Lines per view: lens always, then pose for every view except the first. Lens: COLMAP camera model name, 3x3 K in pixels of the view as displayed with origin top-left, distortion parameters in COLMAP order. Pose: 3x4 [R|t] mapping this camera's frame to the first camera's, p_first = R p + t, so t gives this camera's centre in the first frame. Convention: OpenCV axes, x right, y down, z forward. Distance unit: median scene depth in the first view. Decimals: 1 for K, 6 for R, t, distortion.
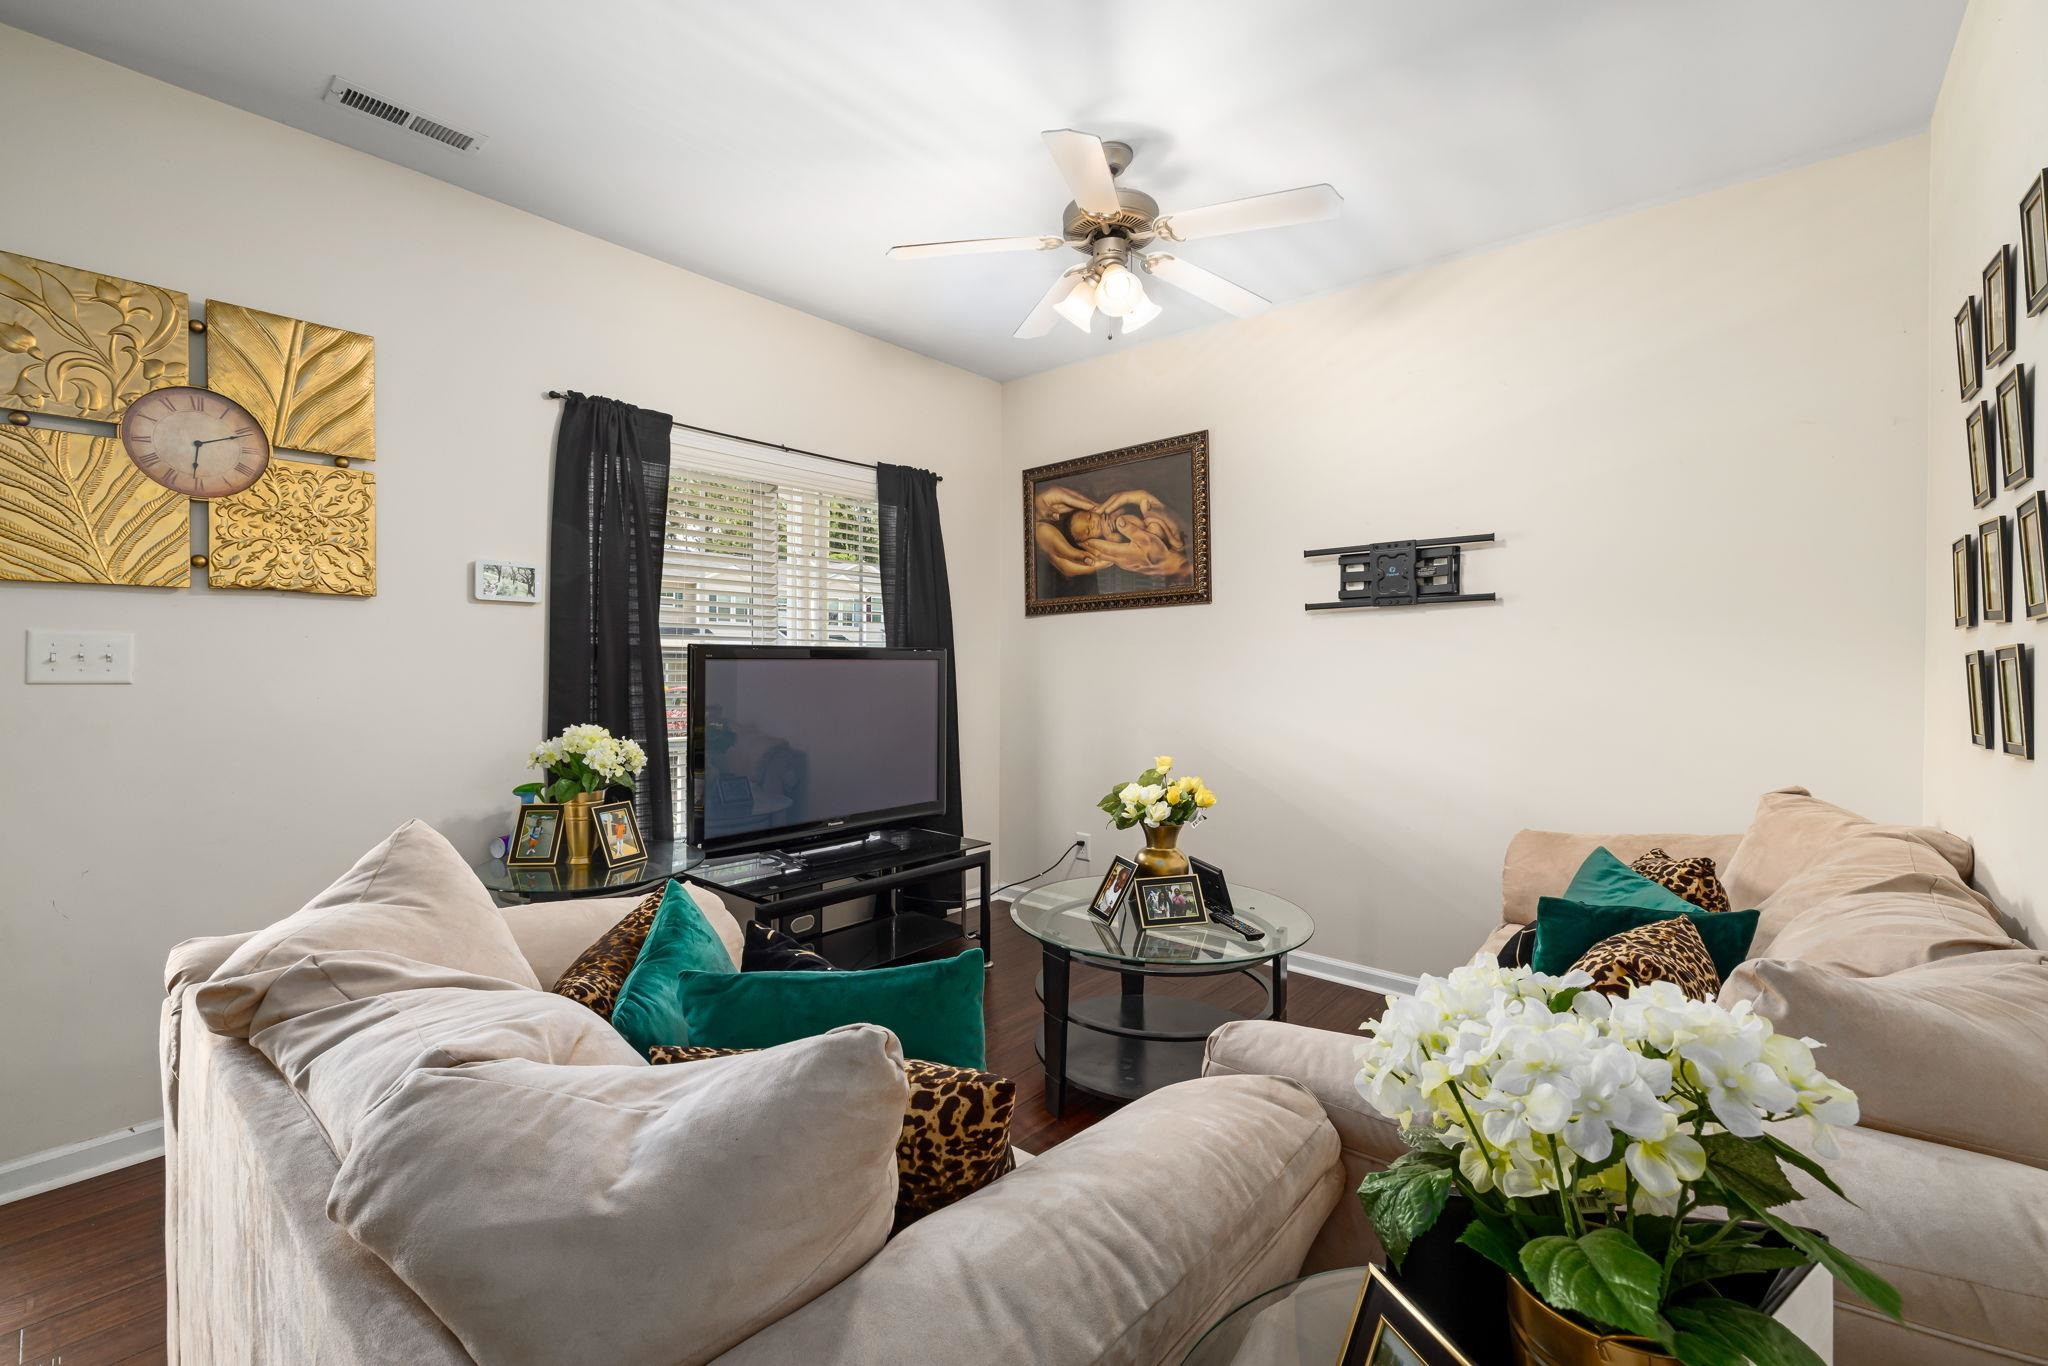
lens RADIAL K [[865.2, 0, 1017.5], [0, 865.2, 650.5], [0, 0, 1]] dist [0.001692, -0.002428]
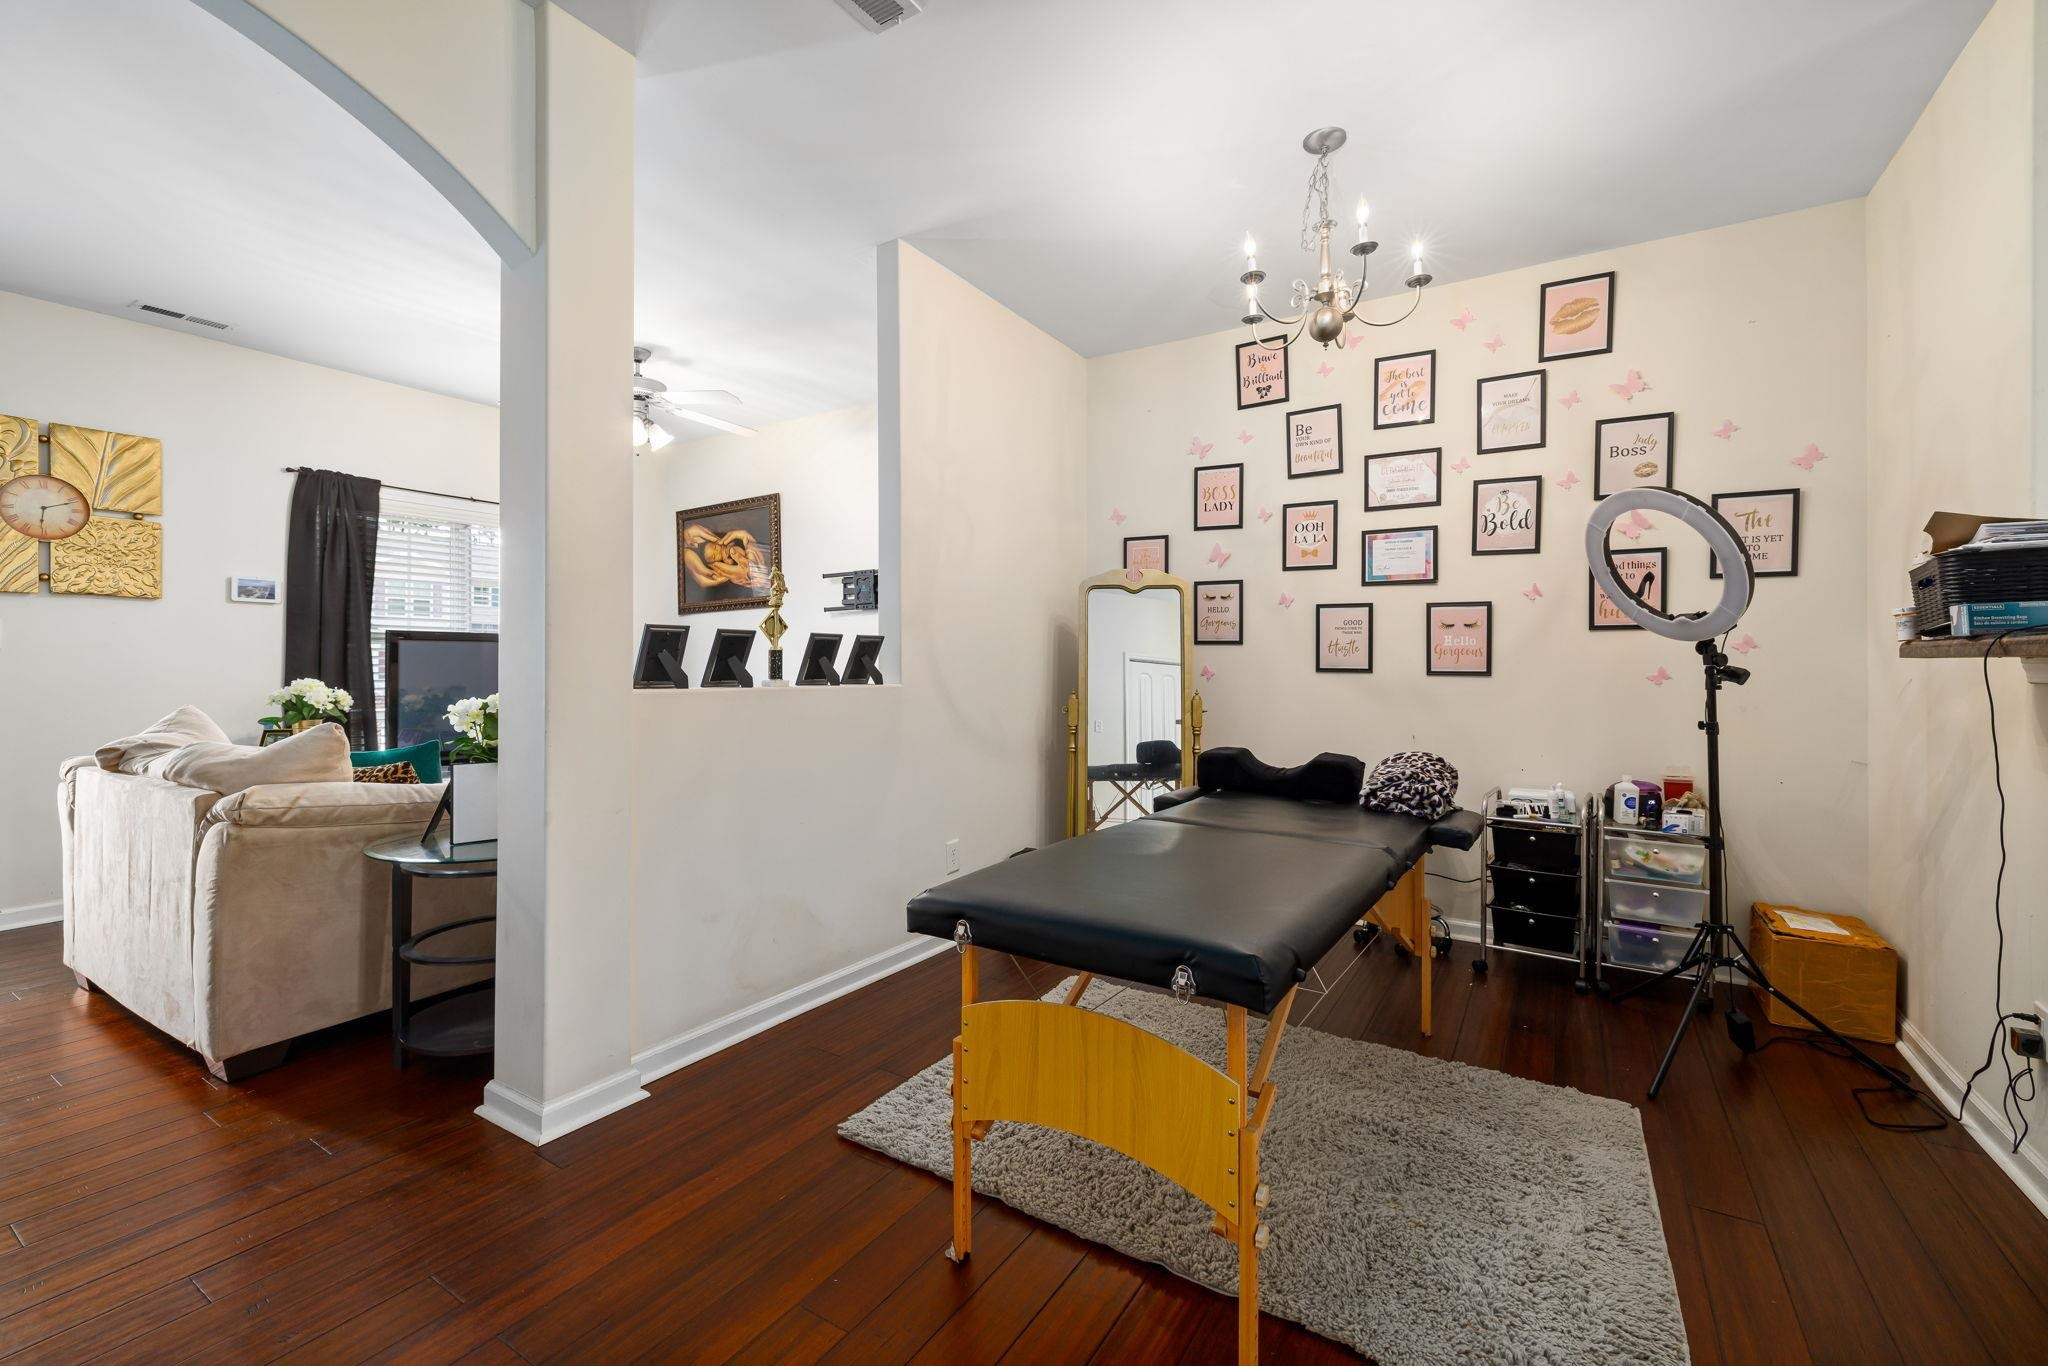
lens RADIAL K [[865.2, 0, 1017.5], [0, 865.2, 650.5], [0, 0, 1]] dist [0.001692, -0.002428]
pose [[0.987681, 0.000505, 0.156479, 0.554643], [-0.000260, 0.999999, -0.001586, 0.034700], [-0.156480, 0.001526, 0.987680, -0.800826]]
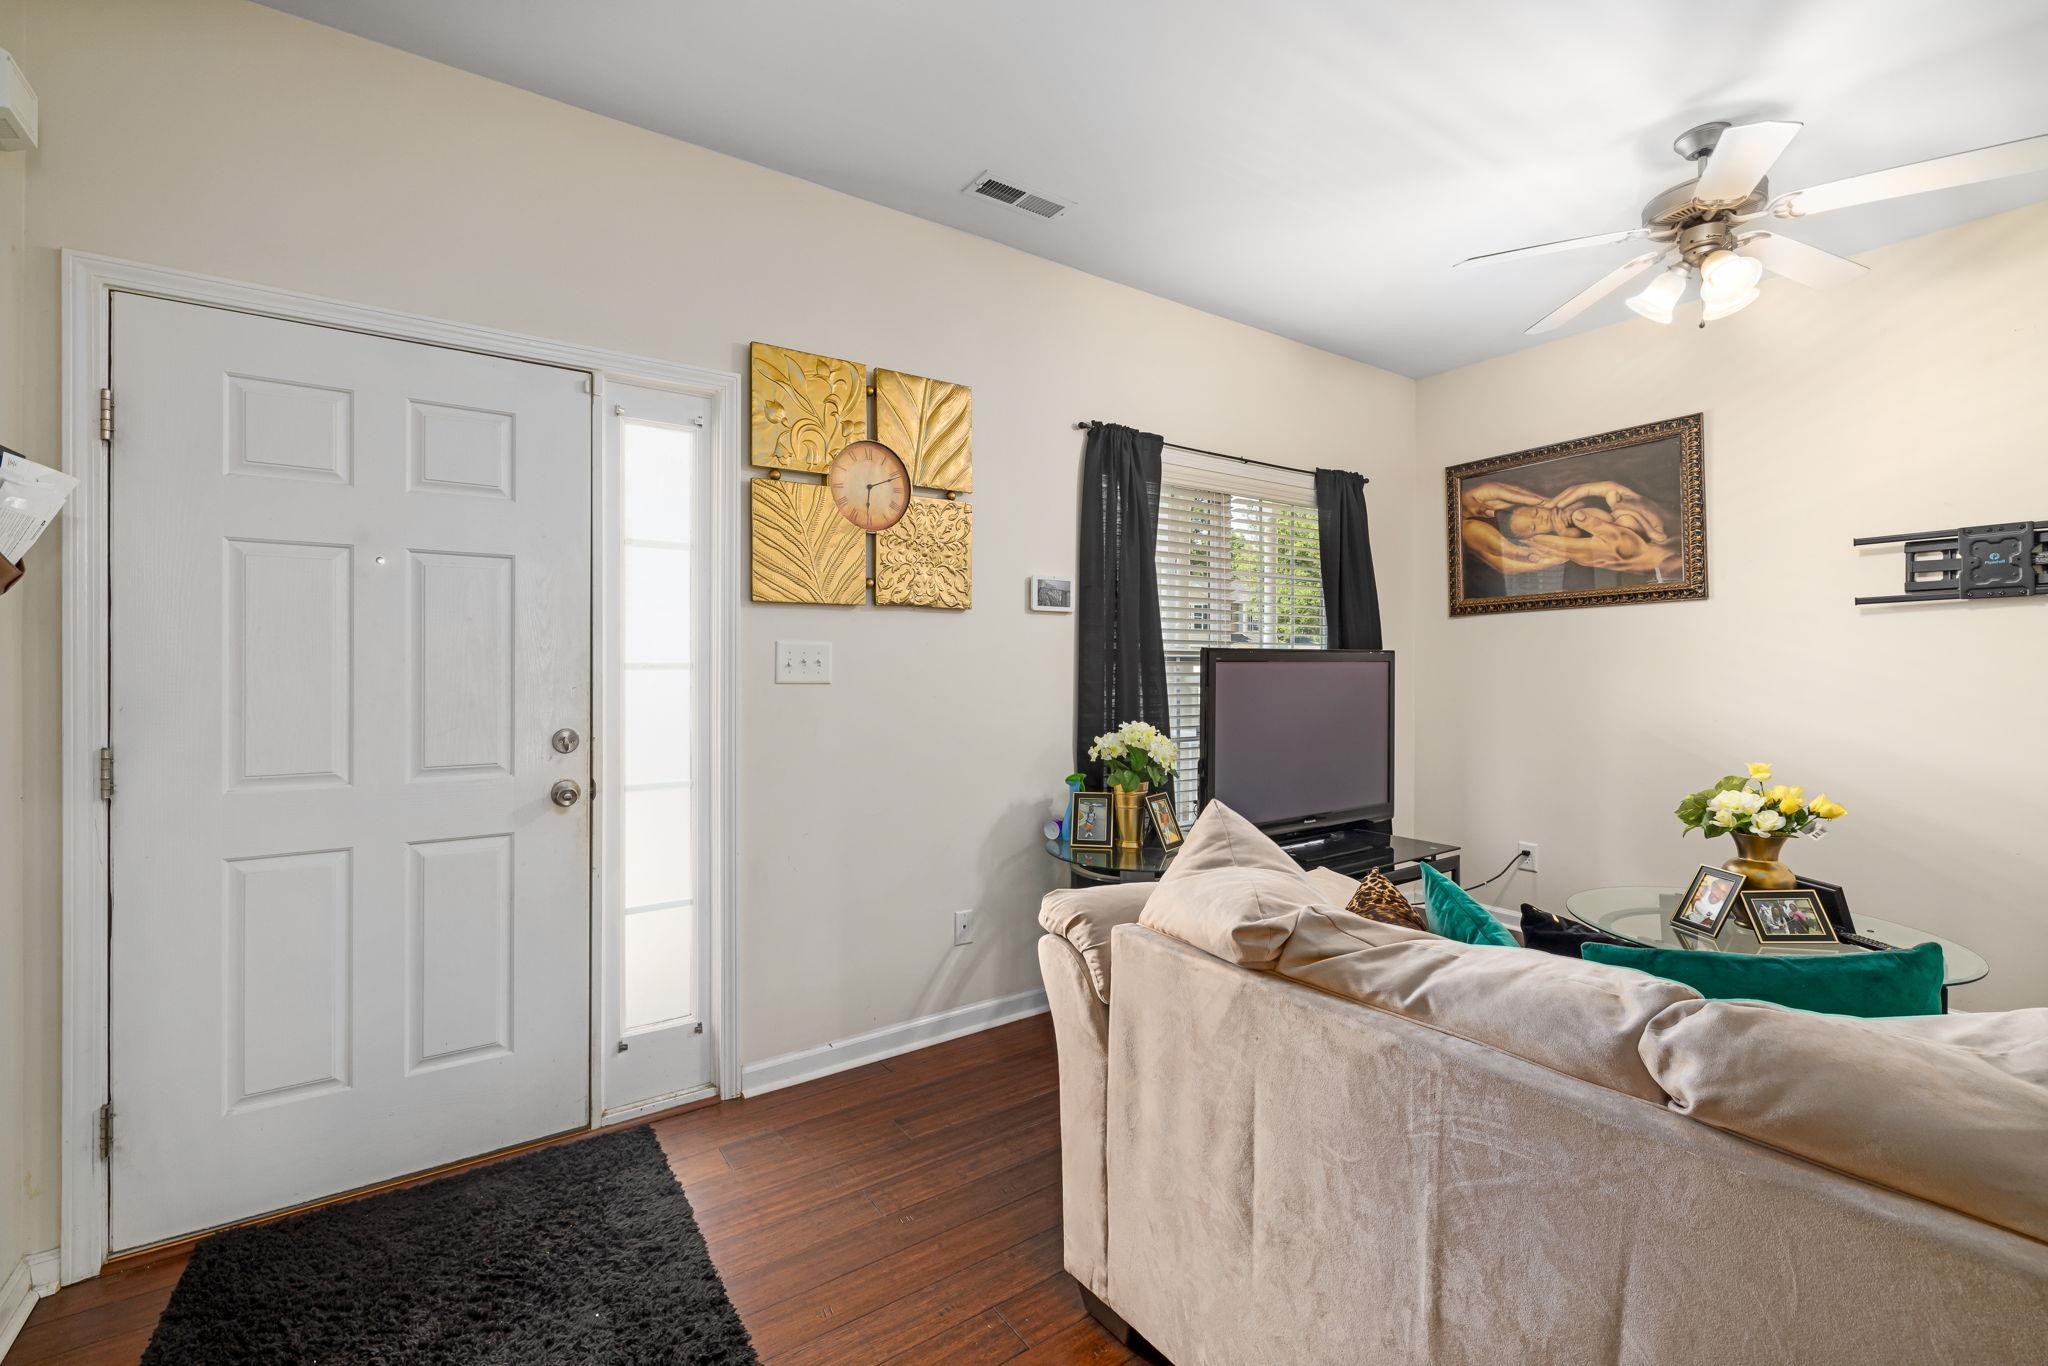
lens RADIAL K [[865.2, 0, 1017.5], [0, 865.2, 650.5], [0, 0, 1]] dist [0.001692, -0.002428]
pose [[0.969764, -0.007883, -0.243918, -0.374350], [0.007181, 0.999967, -0.003766, -0.002224], [0.243940, 0.001901, 0.969789, -0.108506]]
